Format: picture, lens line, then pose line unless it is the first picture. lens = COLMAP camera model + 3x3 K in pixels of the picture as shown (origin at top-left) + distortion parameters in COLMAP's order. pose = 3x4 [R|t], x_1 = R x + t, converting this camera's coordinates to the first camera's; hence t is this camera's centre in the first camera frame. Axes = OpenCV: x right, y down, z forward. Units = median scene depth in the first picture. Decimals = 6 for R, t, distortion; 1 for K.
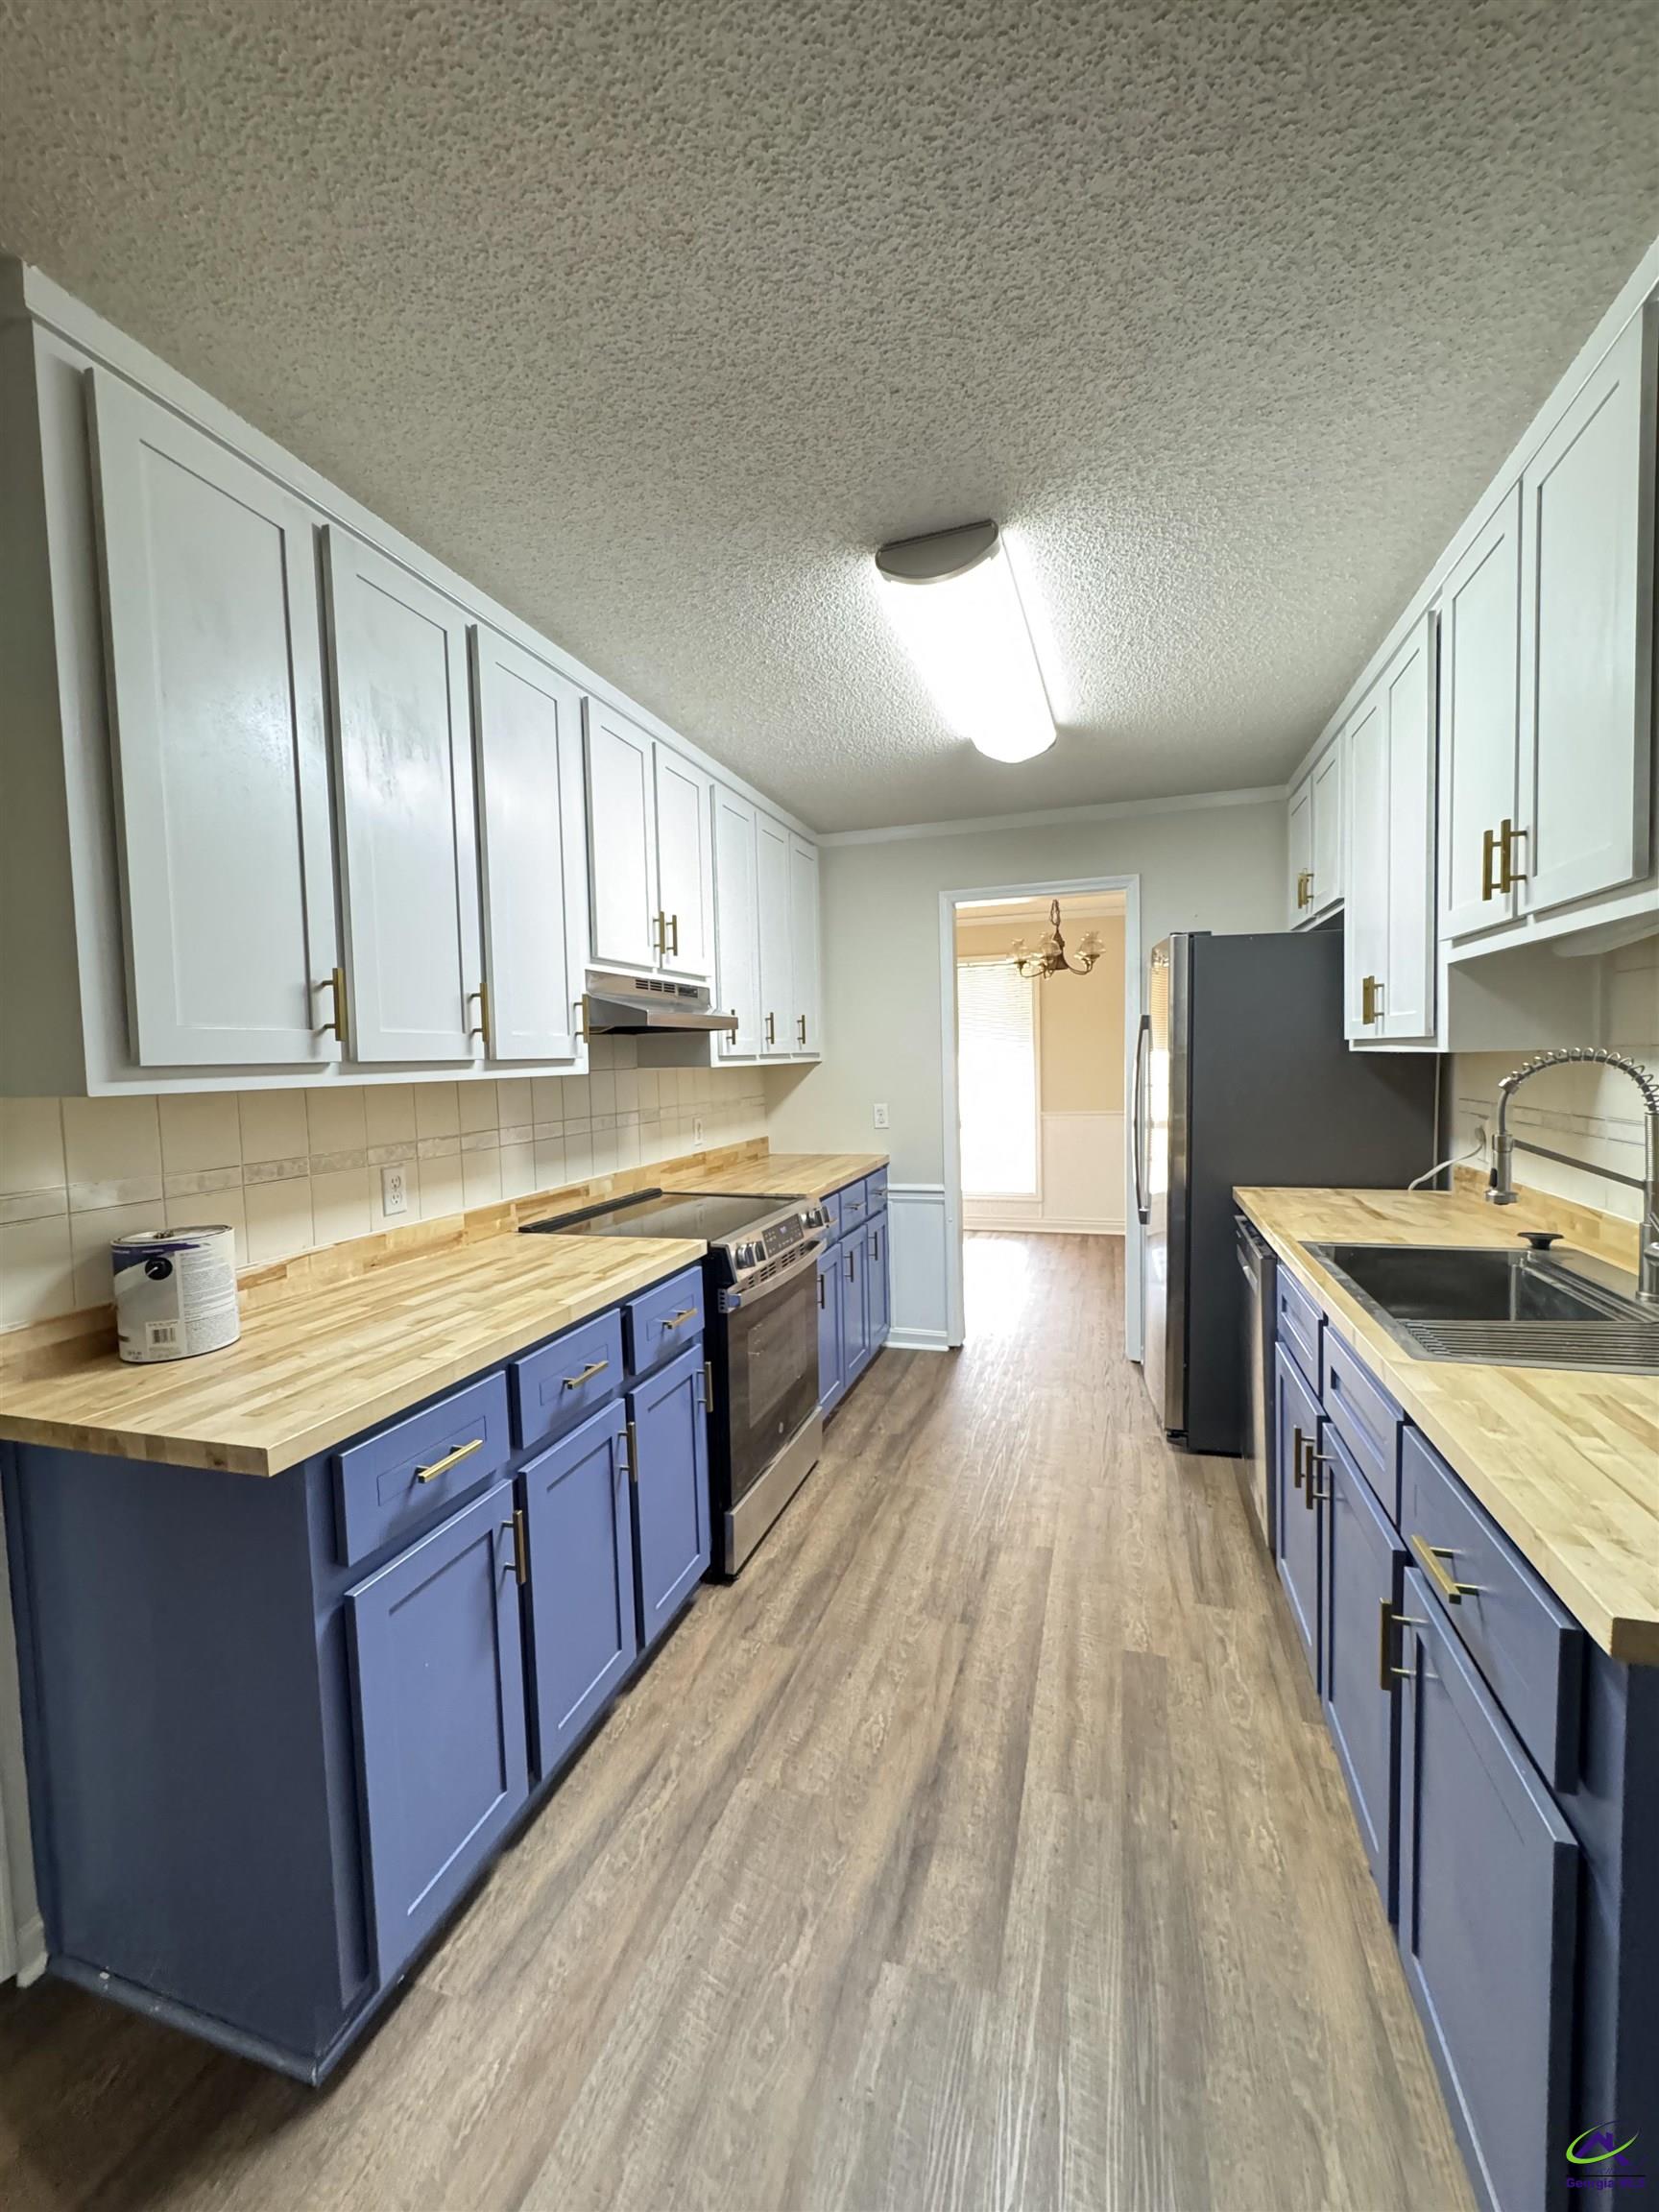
lens RADIAL K [[882.3, 0, 831.8], [0, 882.3, 1103.9], [0, 0, 1]] dist [-0.003718, 0.000027]
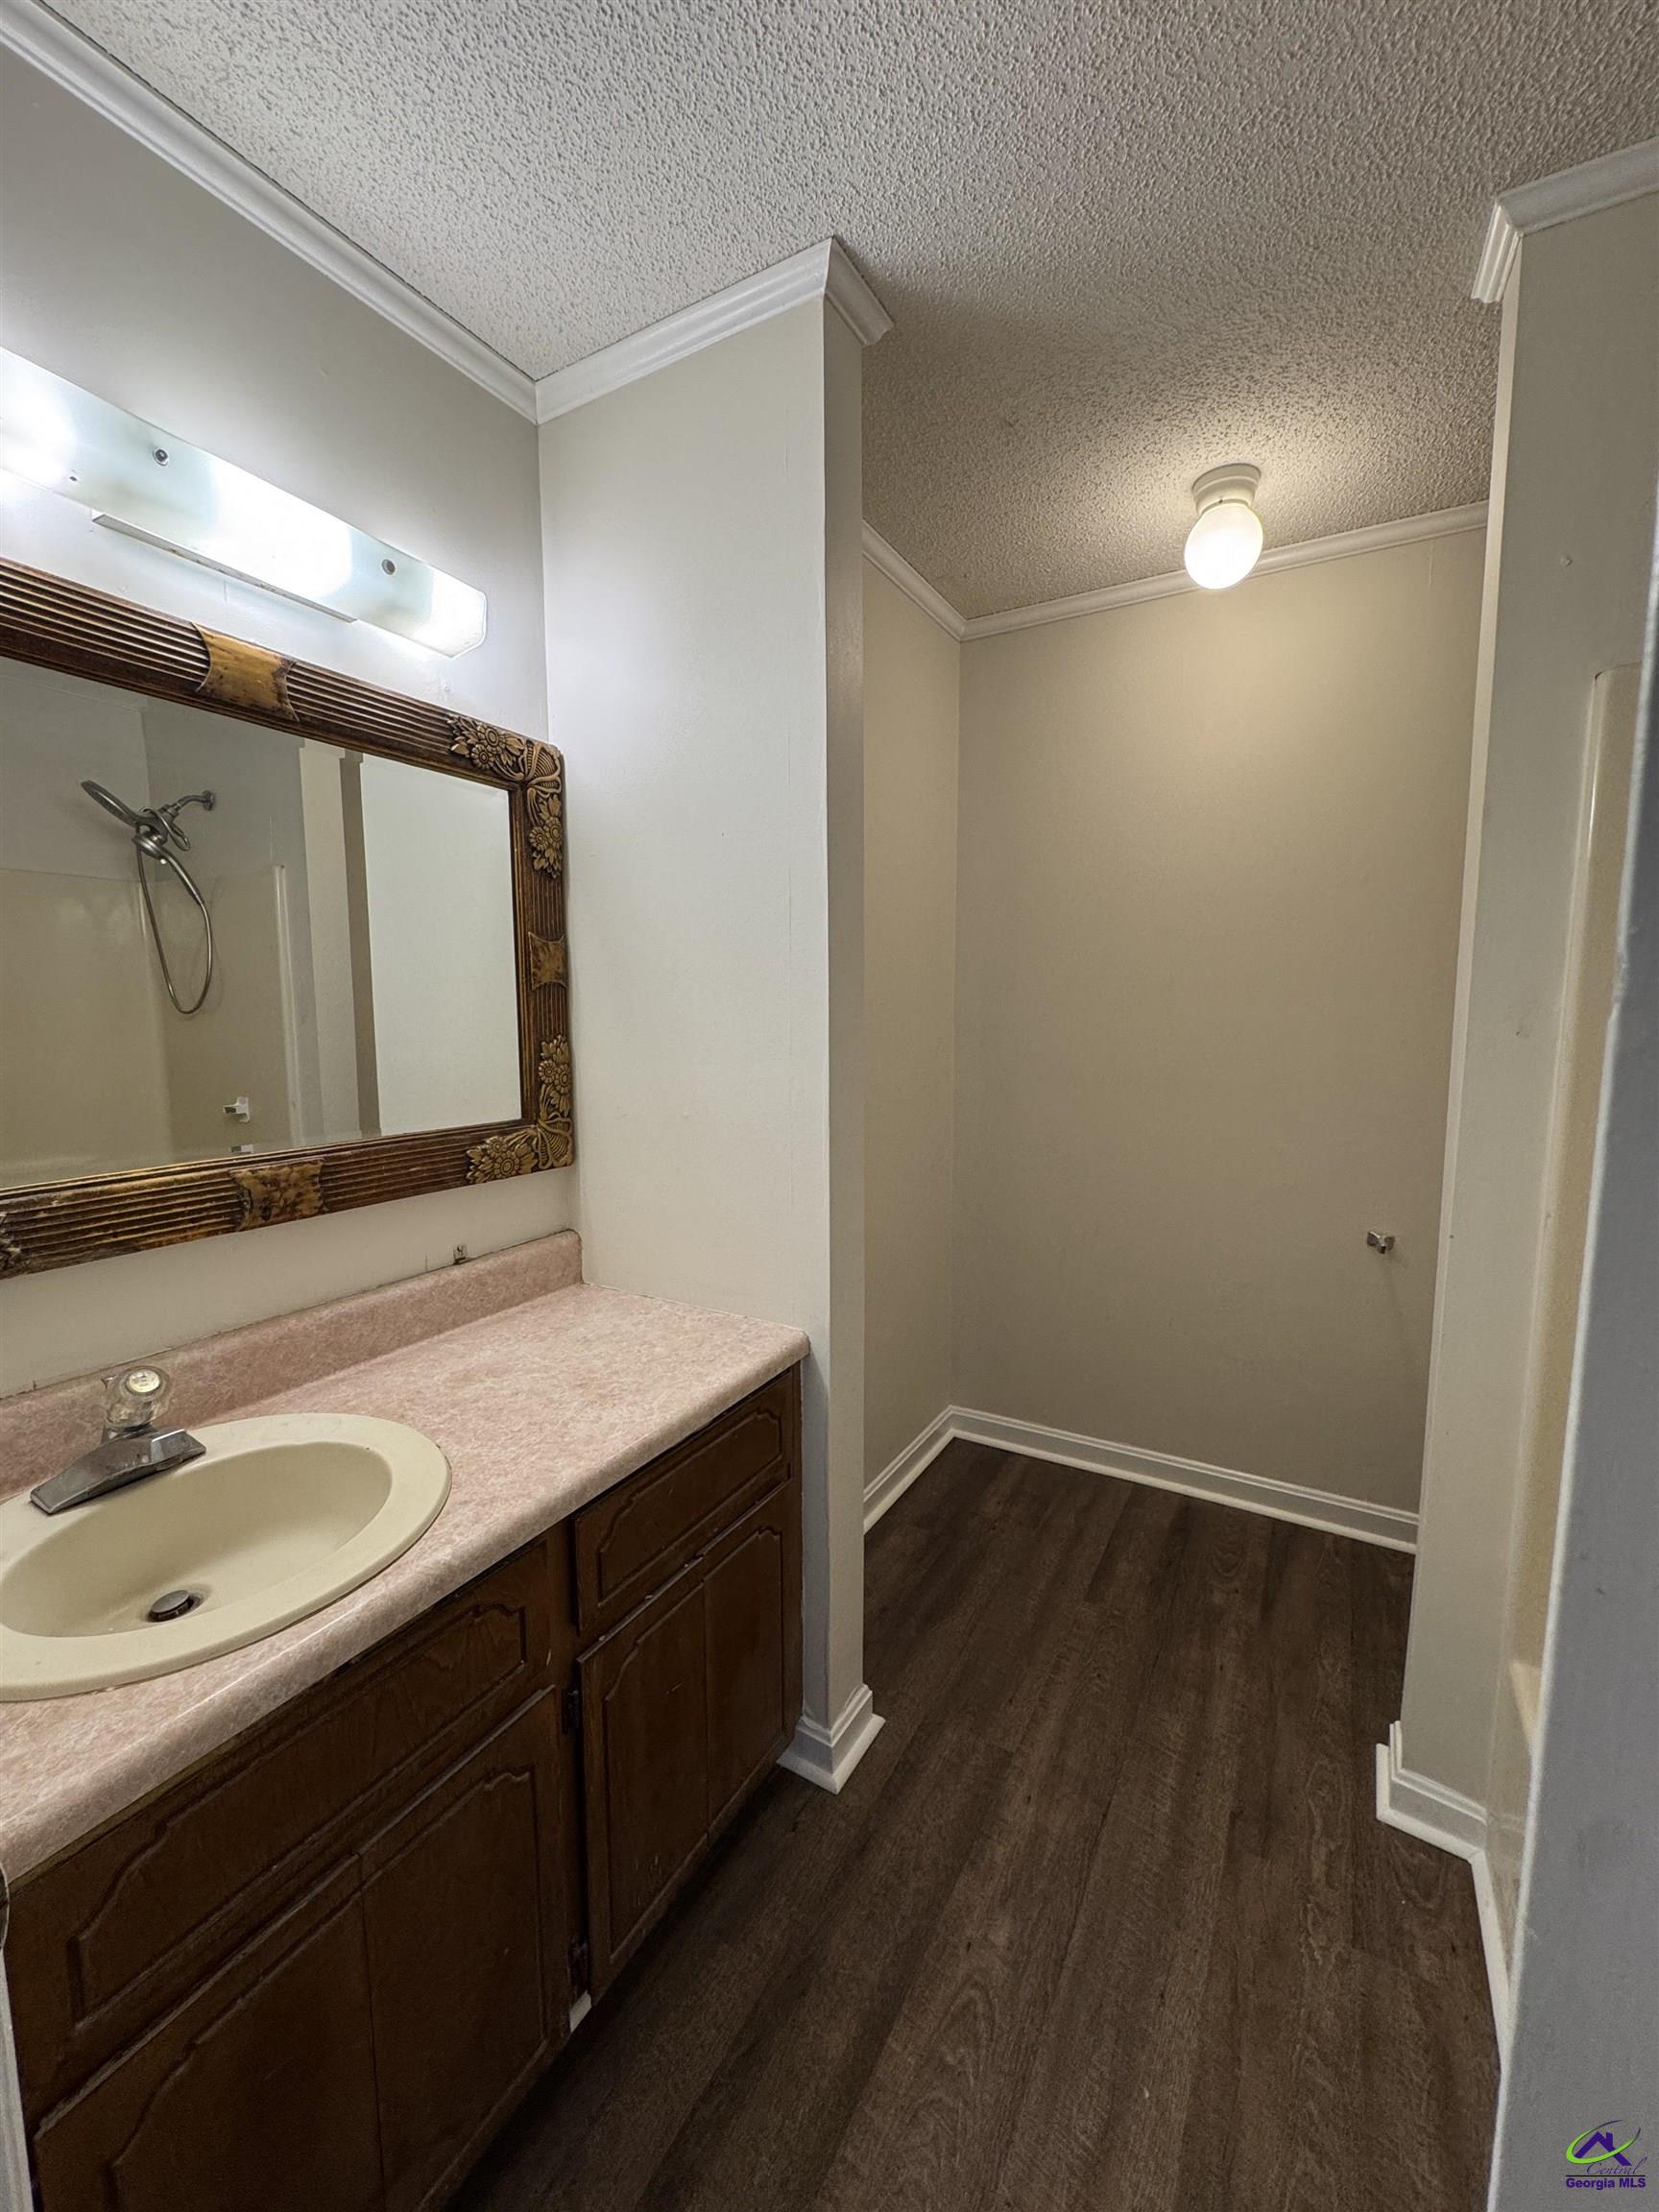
lens RADIAL K [[882.3, 0, 831.8], [0, 882.3, 1103.9], [0, 0, 1]] dist [-0.003718, 0.000027]
pose [[-0.976130, 0.003072, 0.217163, 0.372738], [0.038769, 0.986305, 0.160310, -0.102156], [-0.213697, 0.164903, -0.962881, 2.347264]]
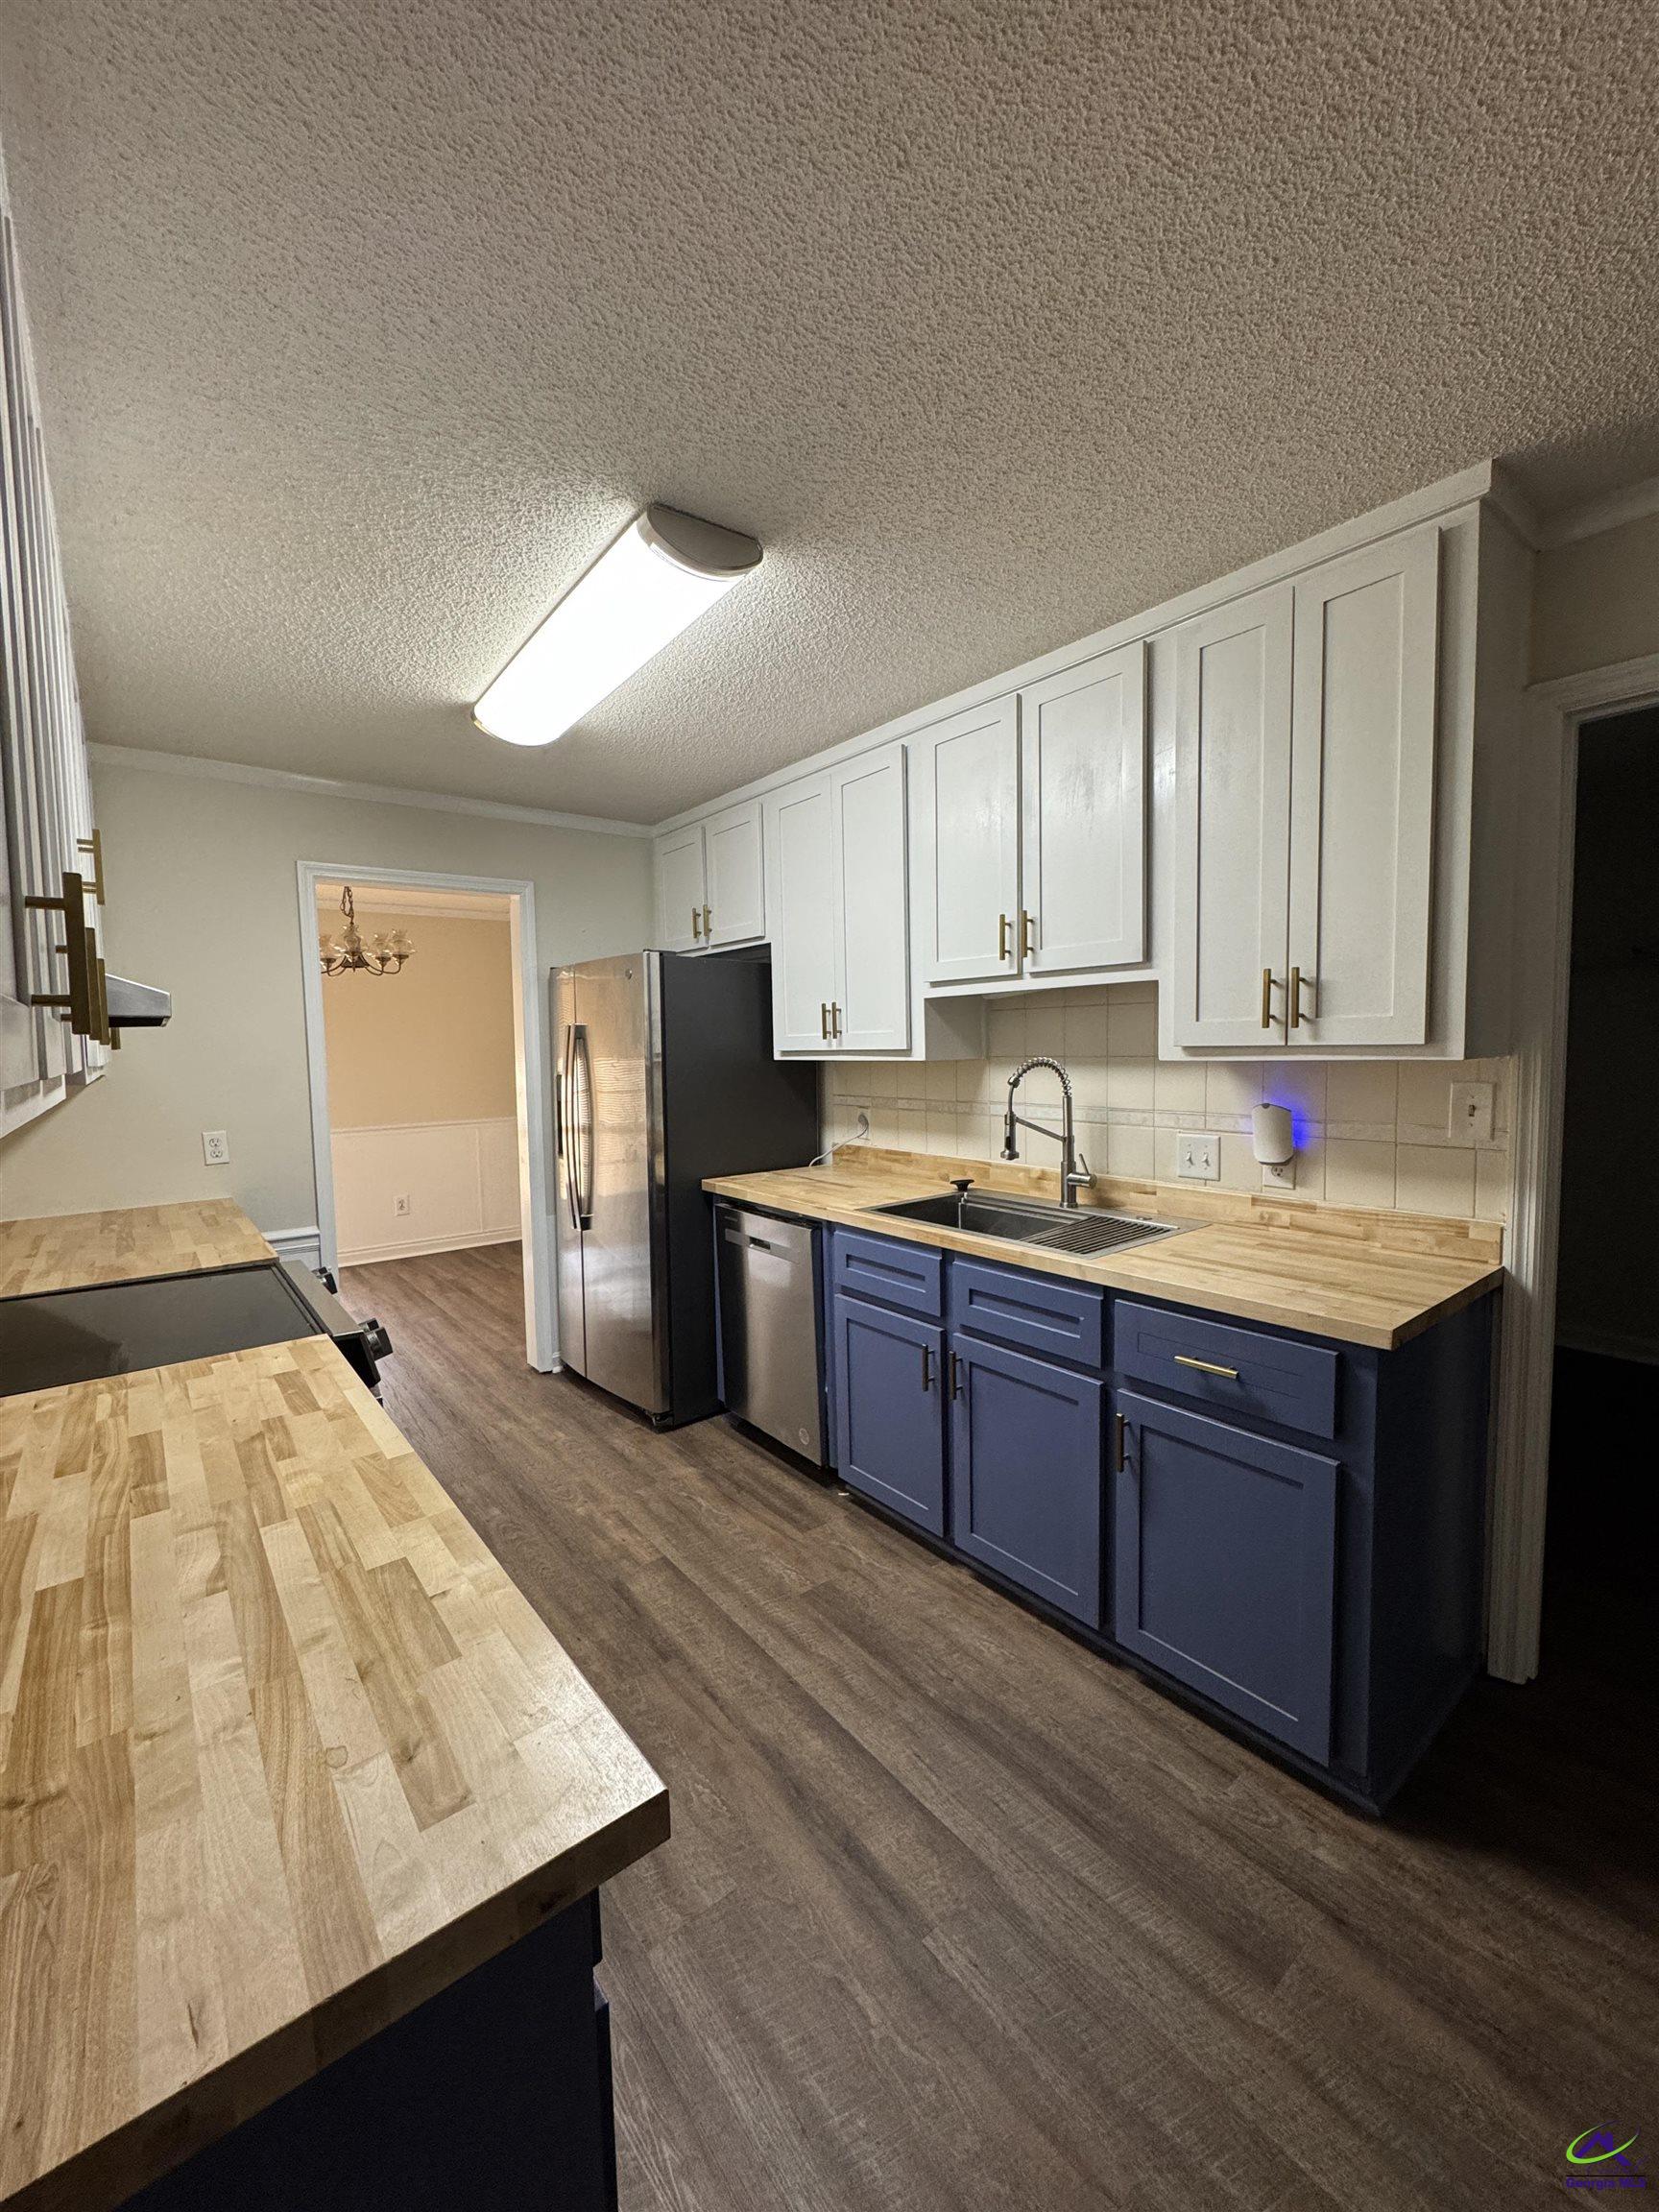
lens RADIAL K [[882.3, 0, 831.8], [0, 882.3, 1103.9], [0, 0, 1]] dist [-0.003718, 0.000027]
pose [[0.555567, -0.040713, 0.830474, -0.652511], [0.049644, 0.998643, 0.015747, -0.021025], [-0.829988, 0.032480, 0.556834, 0.384597]]
